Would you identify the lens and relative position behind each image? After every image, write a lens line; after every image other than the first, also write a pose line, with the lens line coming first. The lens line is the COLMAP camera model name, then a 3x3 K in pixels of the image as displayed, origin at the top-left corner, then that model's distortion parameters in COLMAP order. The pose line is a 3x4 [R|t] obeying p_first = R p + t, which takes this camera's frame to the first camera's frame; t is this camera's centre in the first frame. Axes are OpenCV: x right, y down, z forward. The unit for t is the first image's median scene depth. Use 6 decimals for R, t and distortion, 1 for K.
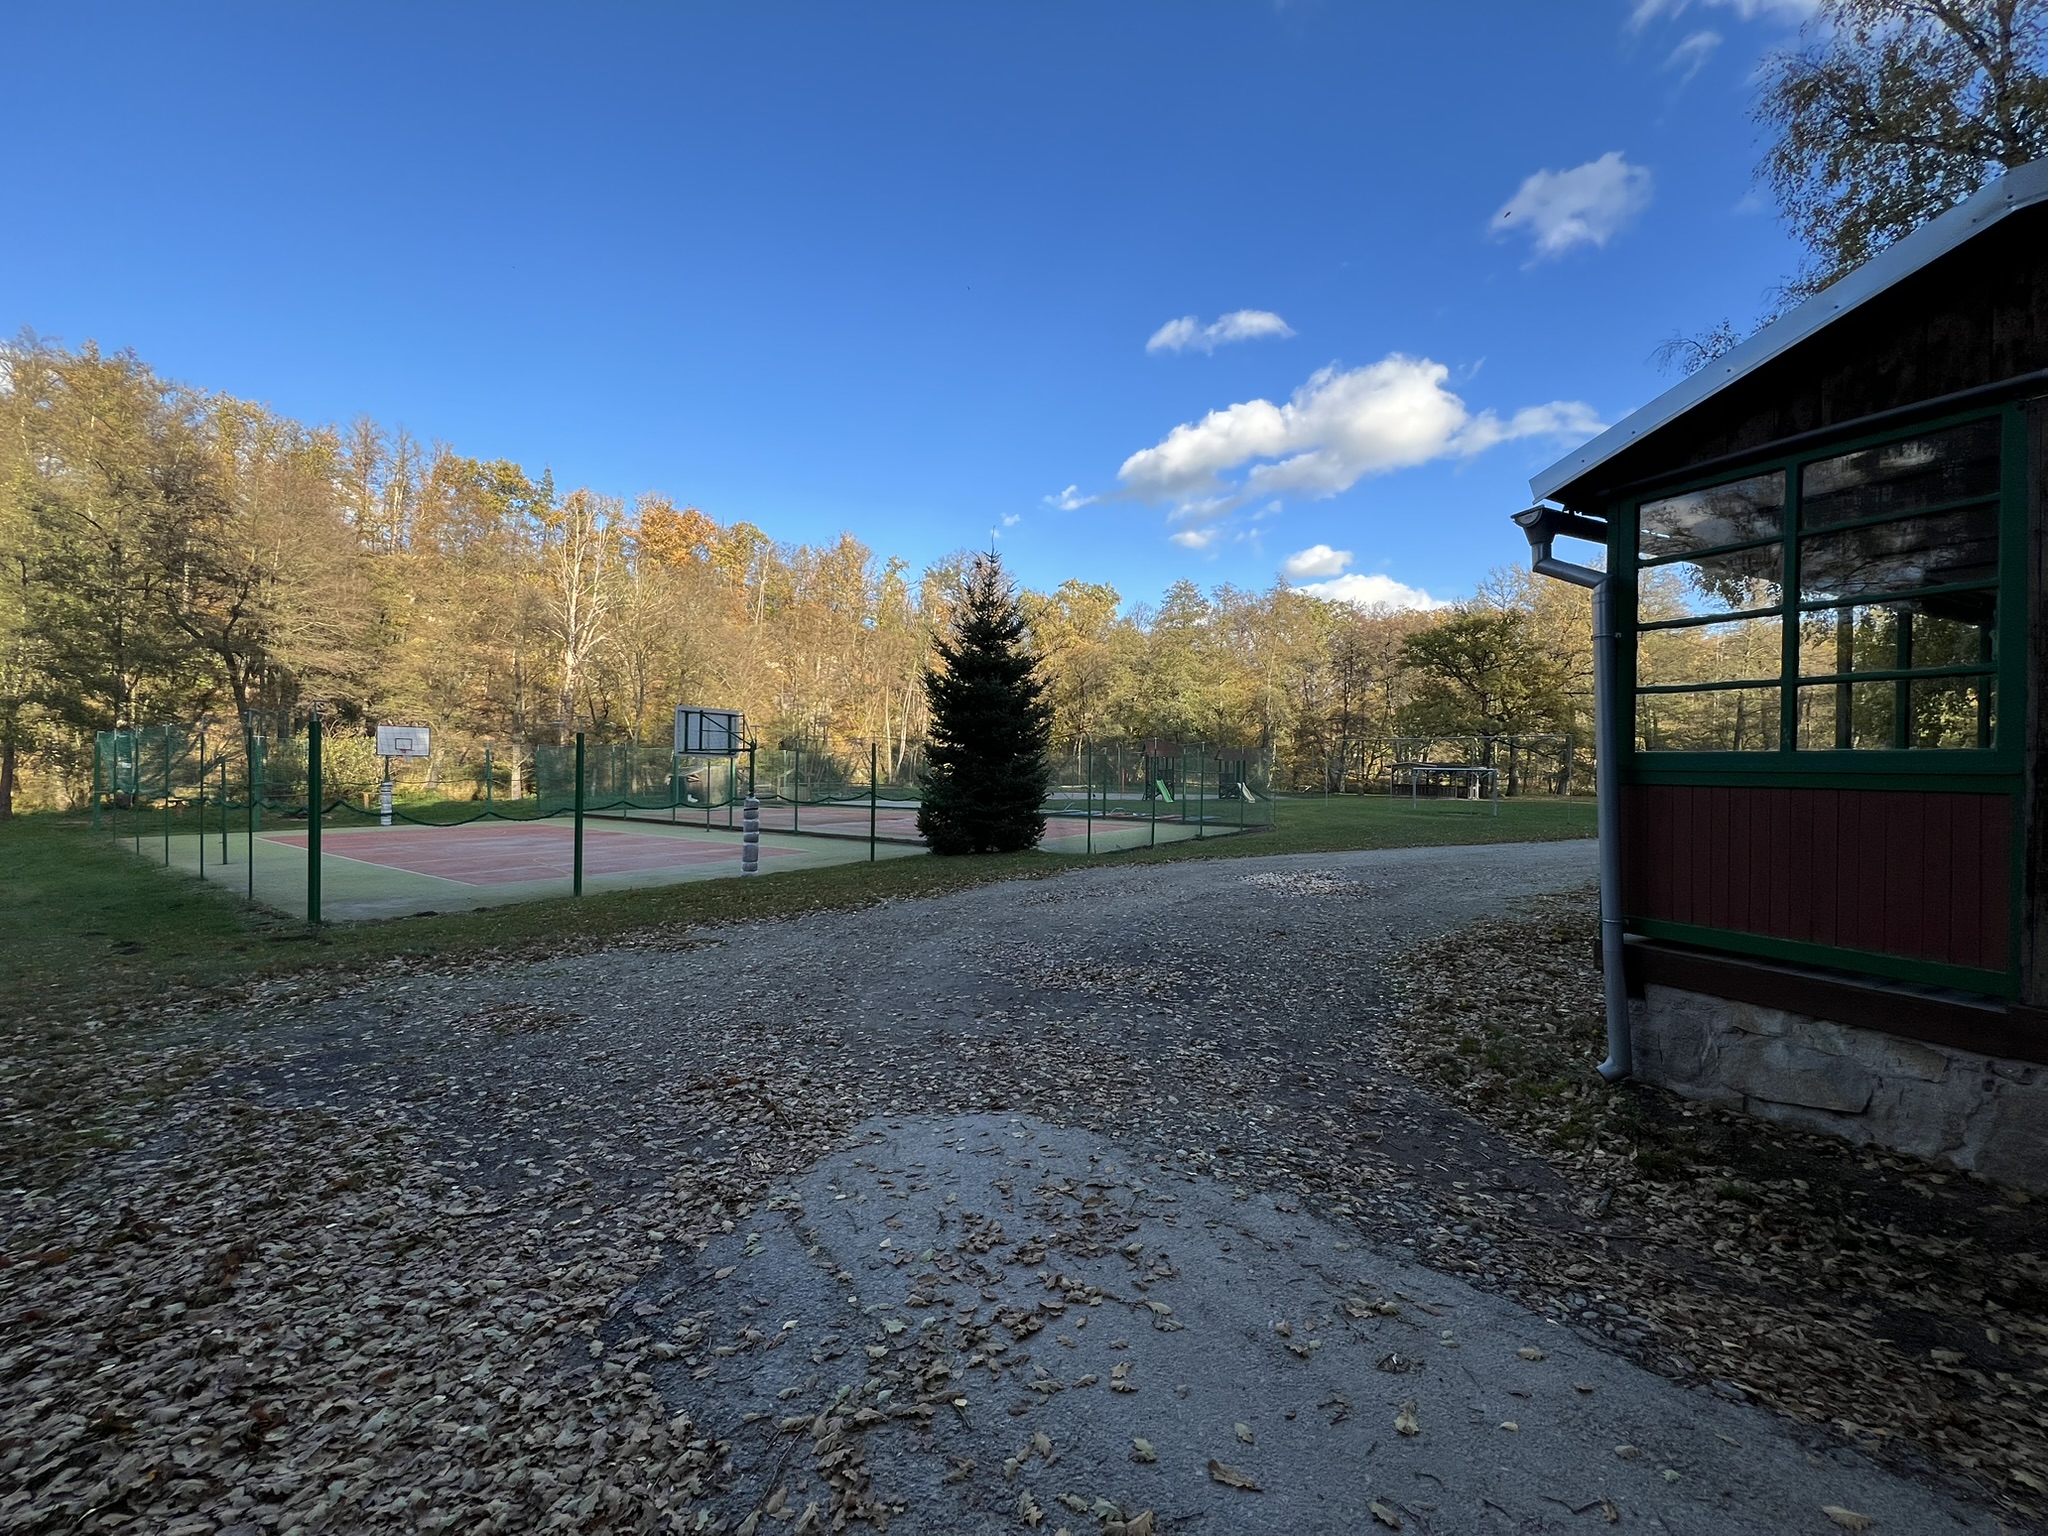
lens RADIAL K [[793.2, 0, 1024.0], [0, 793.2, 768.0], [0, 0, 1]] dist [-0.000486, -0.000072]
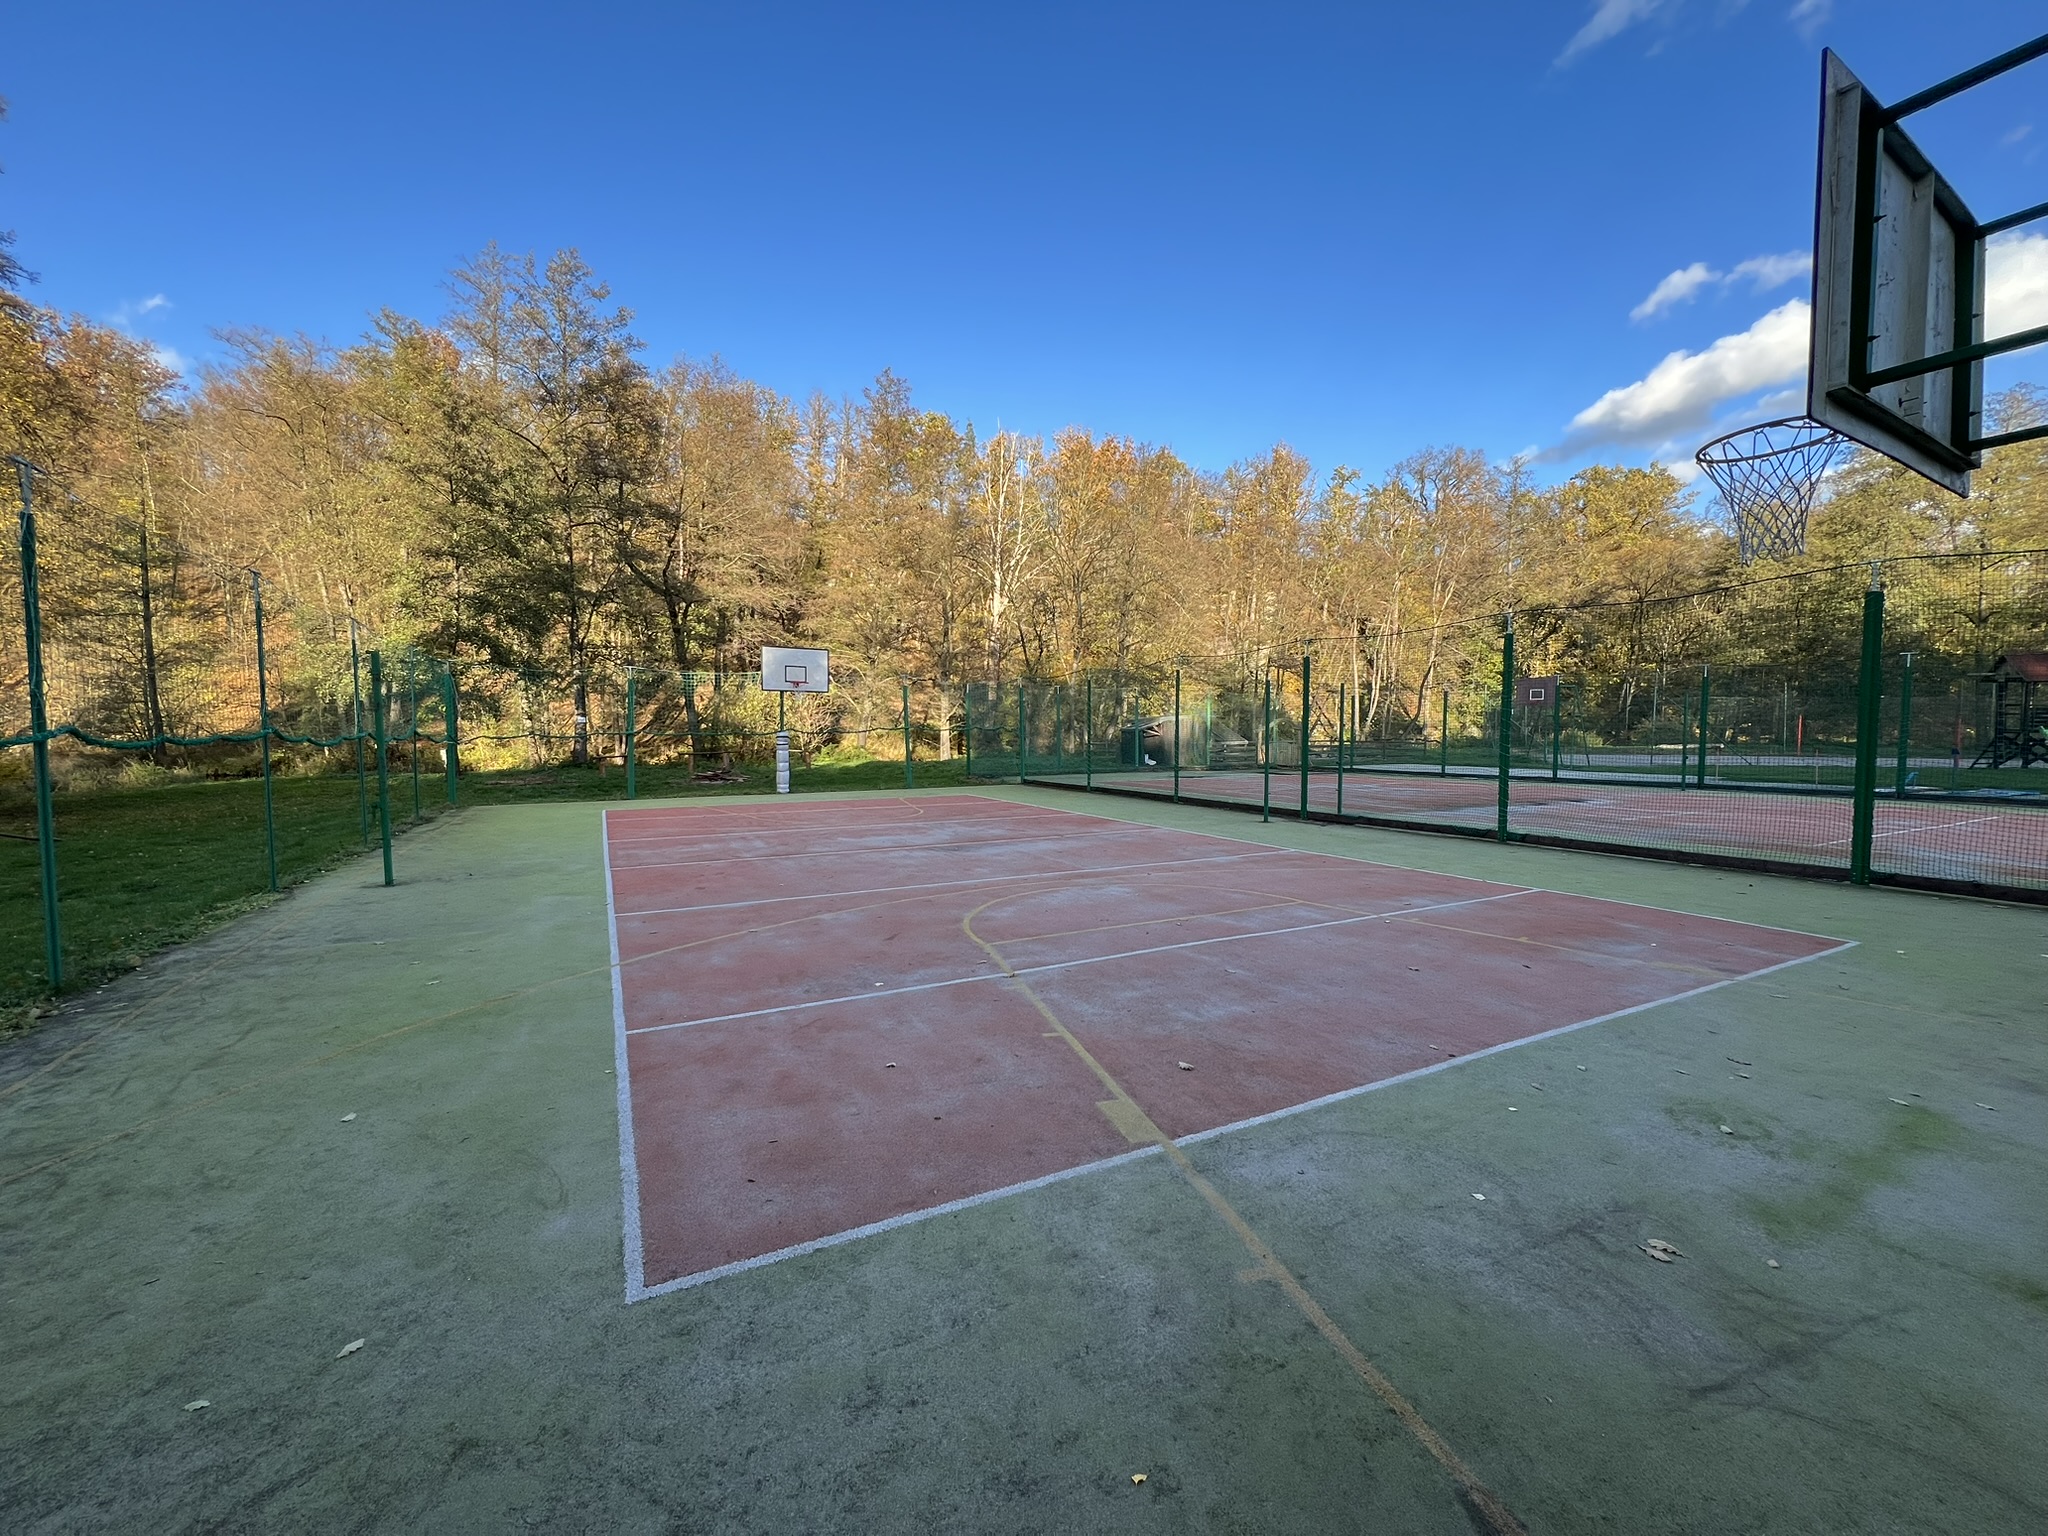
lens RADIAL K [[793.2, 0, 1024.0], [0, 793.2, 768.0], [0, 0, 1]] dist [-0.000486, -0.000072]
pose [[0.887503, 0.011932, -0.460648, -0.172653], [0.007088, 0.999193, 0.039537, 0.015163], [0.460748, -0.038354, 0.886702, 0.281364]]
